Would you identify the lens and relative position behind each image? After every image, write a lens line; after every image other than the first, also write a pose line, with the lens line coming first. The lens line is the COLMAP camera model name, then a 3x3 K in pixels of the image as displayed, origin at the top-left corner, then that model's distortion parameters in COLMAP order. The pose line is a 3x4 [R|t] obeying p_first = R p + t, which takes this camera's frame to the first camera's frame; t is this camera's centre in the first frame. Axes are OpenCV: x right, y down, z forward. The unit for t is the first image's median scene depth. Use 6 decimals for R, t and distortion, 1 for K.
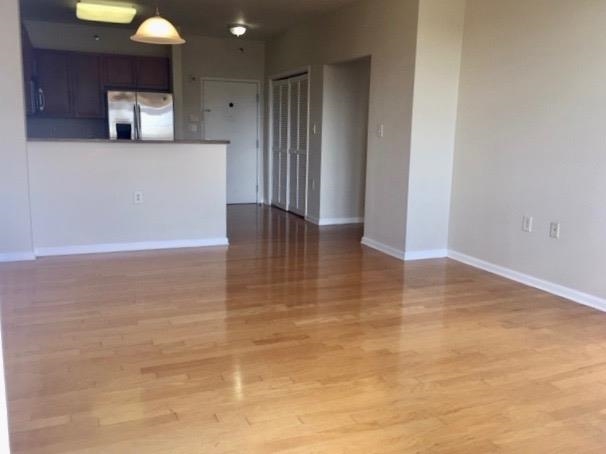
lens RADIAL K [[560.8, 0, 303.0], [0, 560.8, 227.0], [0, 0, 1]] dist [0.011966, 0.001142]
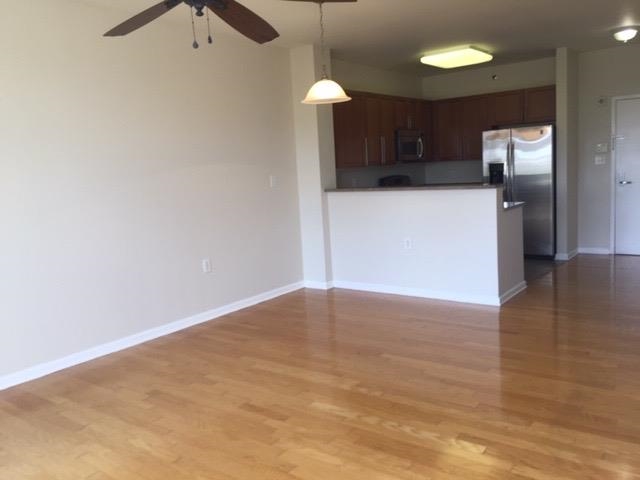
lens RADIAL K [[545.4, 0, 320.0], [0, 545.4, 240.0], [0, 0, 1]] dist [0.024333, -0.011738]
pose [[0.485257, 0.071932, -0.871408, 0.372028], [-0.079753, 0.996097, 0.037813, -0.063186], [0.870727, 0.051148, 0.489100, 0.280641]]
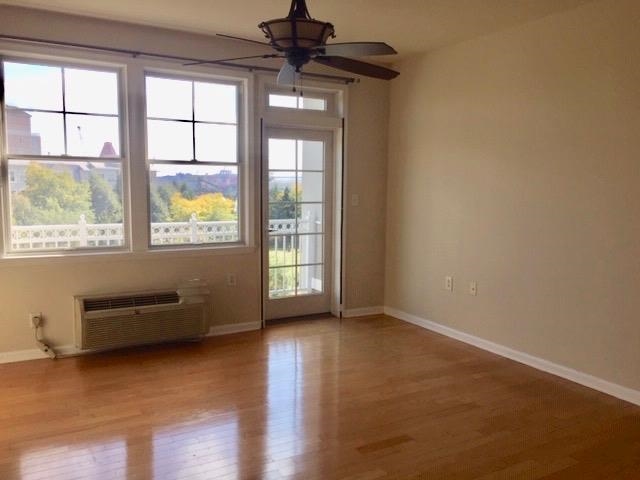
lens RADIAL K [[545.4, 0, 320.0], [0, 545.4, 240.0], [0, 0, 1]] dist [0.024333, -0.011738]
pose [[-0.993270, -0.025851, -0.112901, 0.082562], [-0.055214, 0.962568, 0.265357, -0.161908], [0.101816, 0.269804, -0.957517, 0.808853]]
